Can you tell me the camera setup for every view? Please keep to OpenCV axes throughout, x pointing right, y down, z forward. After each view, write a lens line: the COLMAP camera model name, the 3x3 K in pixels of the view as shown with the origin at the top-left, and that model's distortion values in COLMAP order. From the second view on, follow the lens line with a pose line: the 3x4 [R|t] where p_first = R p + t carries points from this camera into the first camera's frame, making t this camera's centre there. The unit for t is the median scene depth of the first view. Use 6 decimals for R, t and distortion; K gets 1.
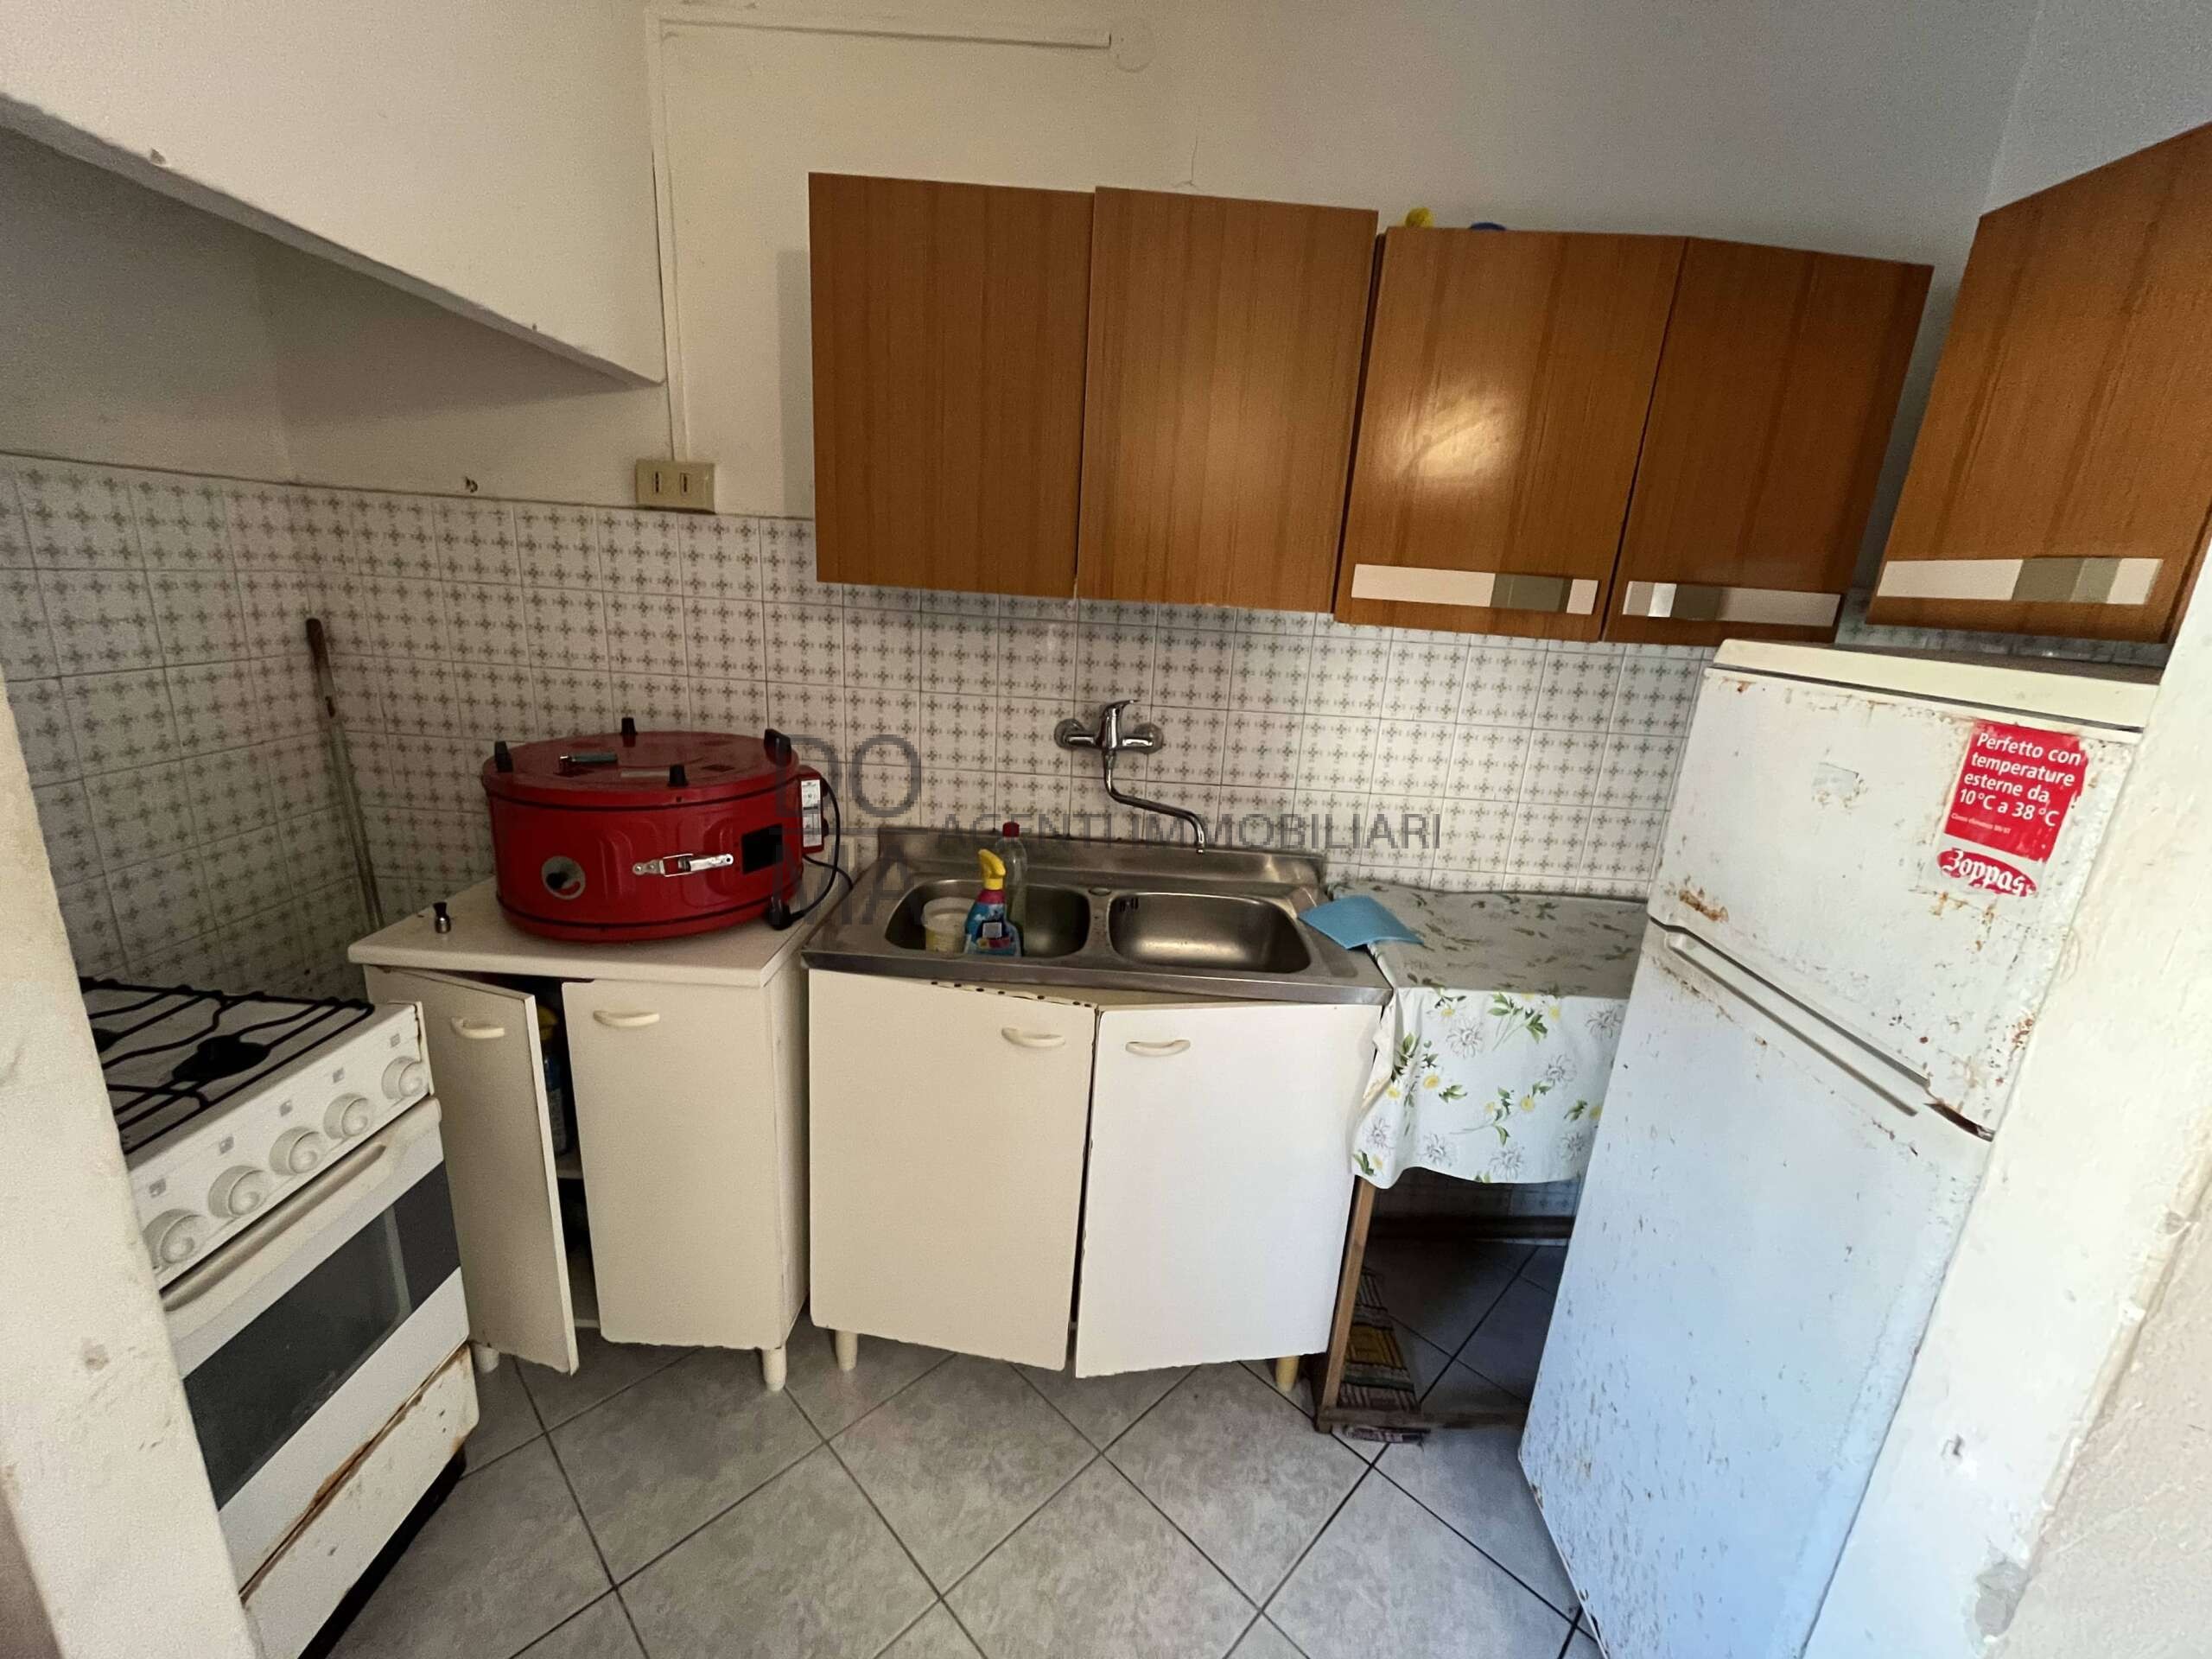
lens RADIAL K [[895.5, 0, 1090.8], [0, 895.5, 837.5], [0, 0, 1]] dist [-0.001678, -0.000554]
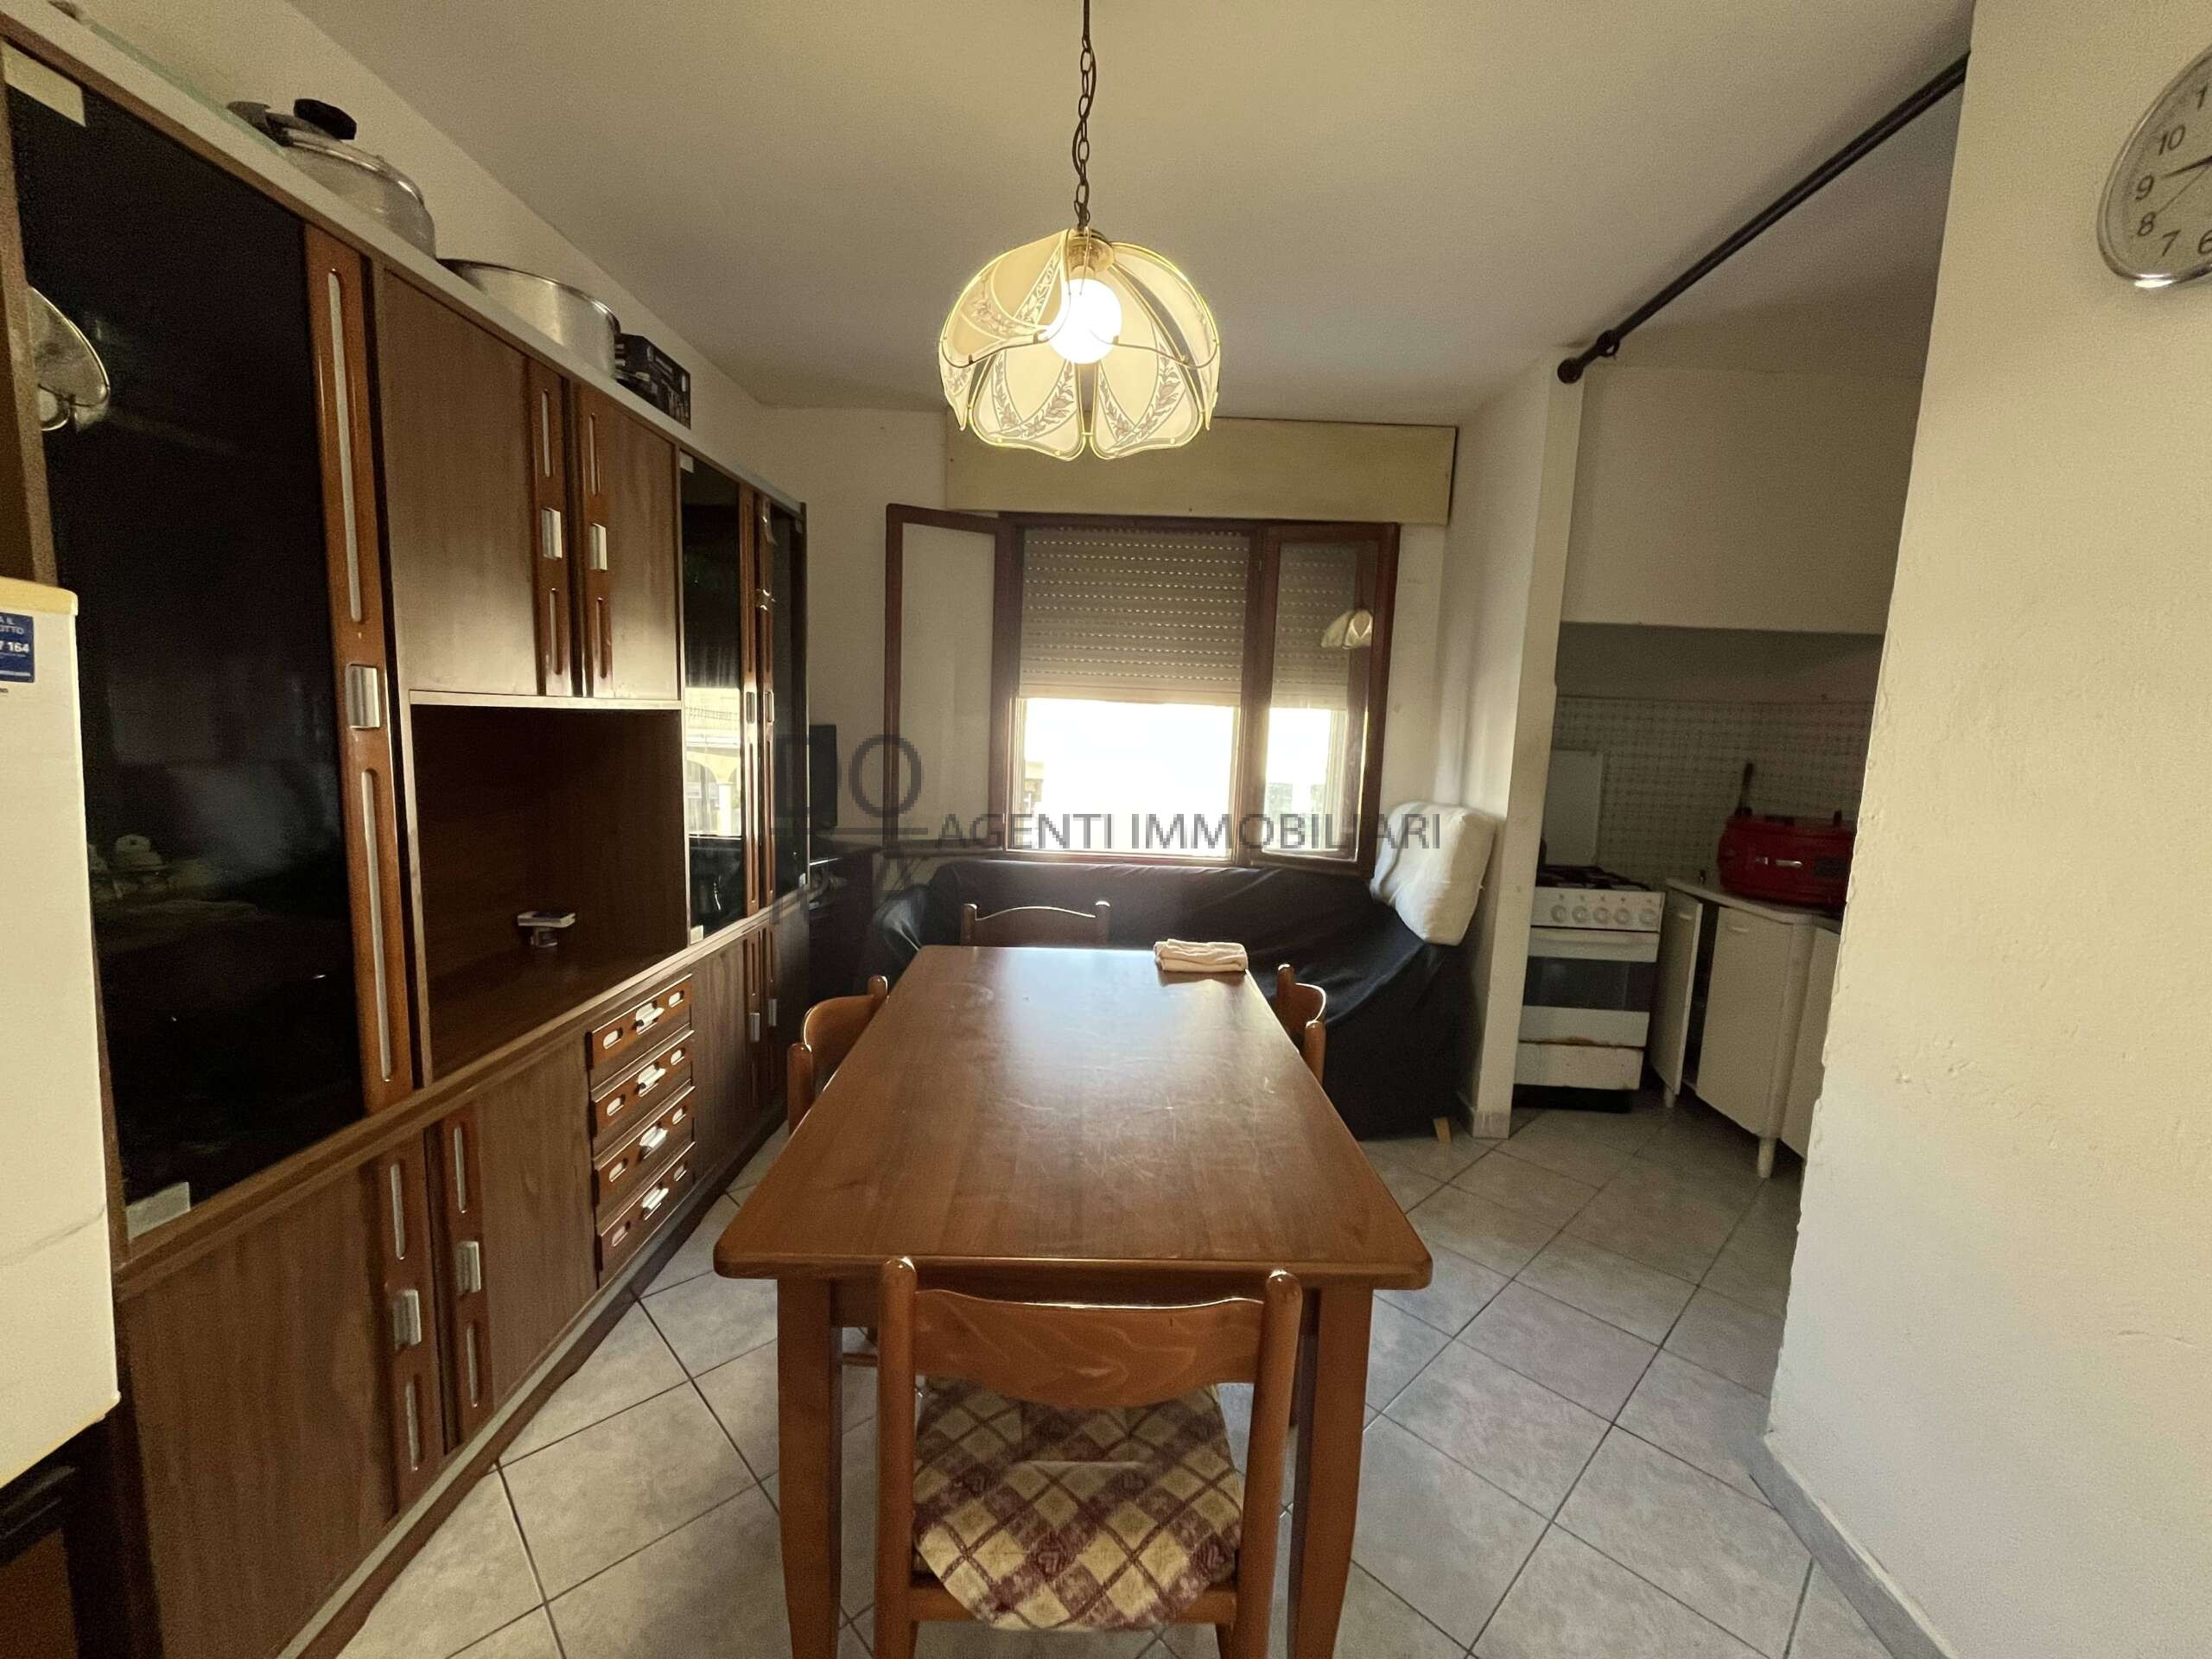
lens RADIAL K [[895.5, 0, 1100.7], [0, 895.5, 828.2], [0, 0, 1]] dist [-0.001678, -0.000554]
pose [[-0.002417, 0.073622, -0.997283, 1.598568], [-0.312044, 0.947434, 0.070698, 0.293643], [0.950065, 0.311367, 0.020683, -0.578196]]
